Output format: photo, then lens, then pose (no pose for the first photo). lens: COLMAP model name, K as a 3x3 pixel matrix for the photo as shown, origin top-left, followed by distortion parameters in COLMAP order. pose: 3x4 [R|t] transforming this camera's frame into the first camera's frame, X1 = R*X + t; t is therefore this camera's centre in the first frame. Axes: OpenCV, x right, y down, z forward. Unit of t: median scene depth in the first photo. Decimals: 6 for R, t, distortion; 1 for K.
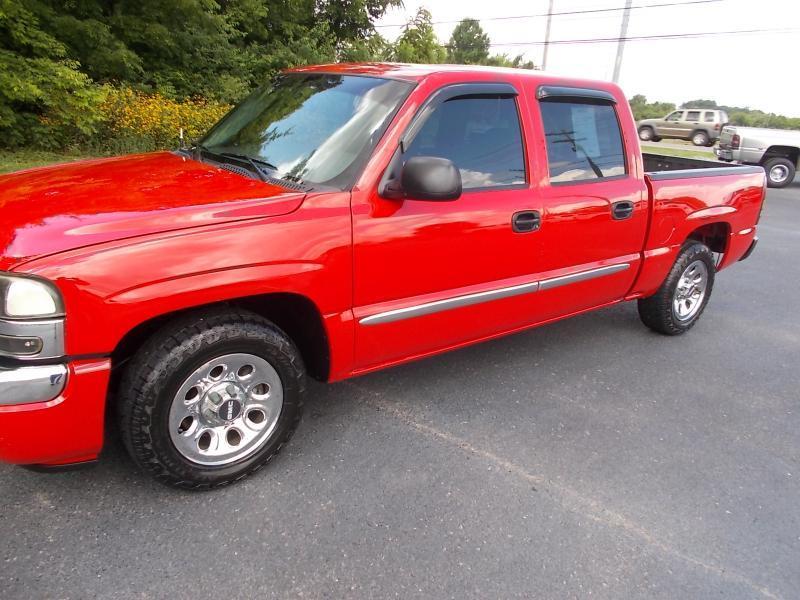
lens RADIAL K [[609.0, 0, 400.0], [0, 609.0, 300.0], [0, 0, 1]] dist [0.009535, -0.028987]
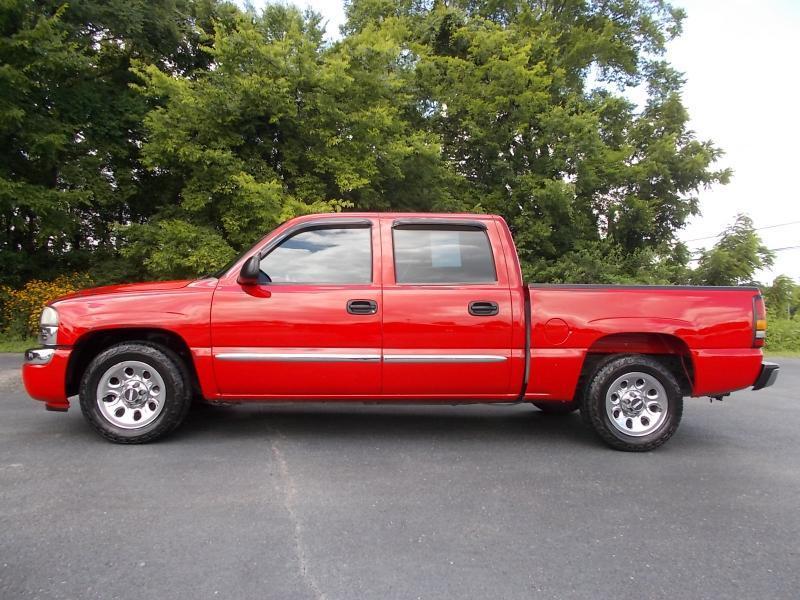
lens RADIAL K [[608.1, 0, 401.5], [0, 608.1, 303.2], [0, 0, 1]] dist [-0.004928, -0.010978]
pose [[0.831316, -0.052100, -0.553353, 1.179270], [-0.143140, 0.941944, -0.303730, 0.304307], [0.537052, 0.331702, 0.775596, -0.034950]]
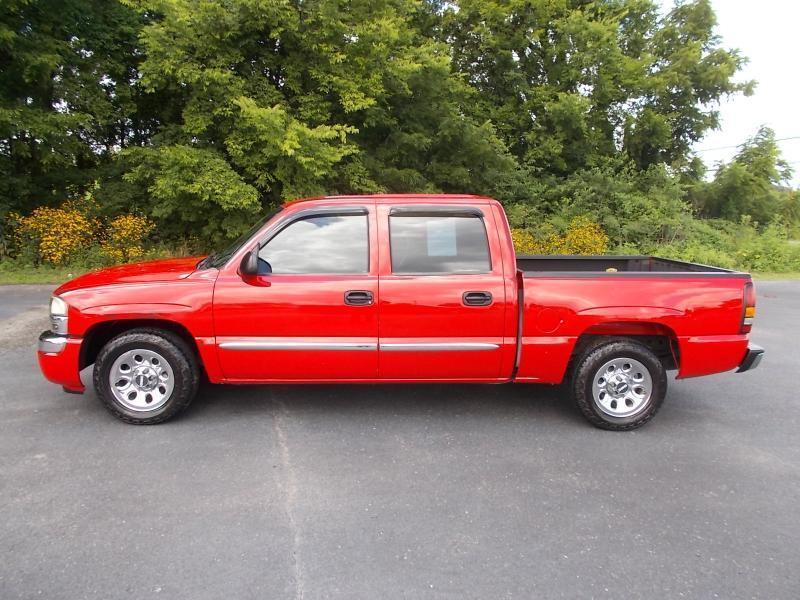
lens RADIAL K [[608.1, 0, 401.5], [0, 608.1, 303.2], [0, 0, 1]] dist [-0.004928, -0.010978]
pose [[0.822245, 0.043948, -0.567435, 1.235184], [-0.150983, 0.978135, -0.143026, 0.080430], [0.548742, 0.203275, 0.810901, -0.113459]]
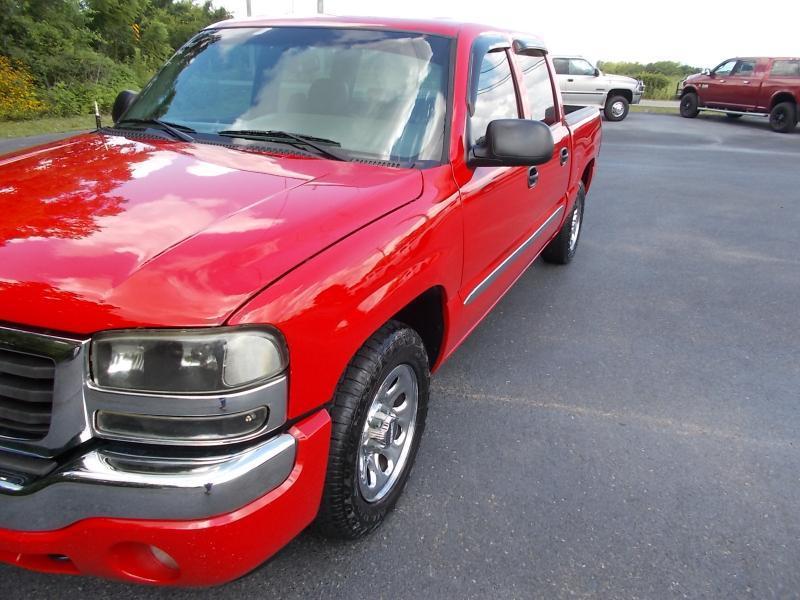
lens RADIAL K [[608.1, 0, 401.5], [0, 608.1, 303.2], [0, 0, 1]] dist [-0.004928, -0.010978]
pose [[0.892365, -0.194613, 0.407199, -0.494576], [0.160987, 0.980157, 0.115649, -0.081370], [-0.421626, -0.037648, 0.905988, 0.189404]]
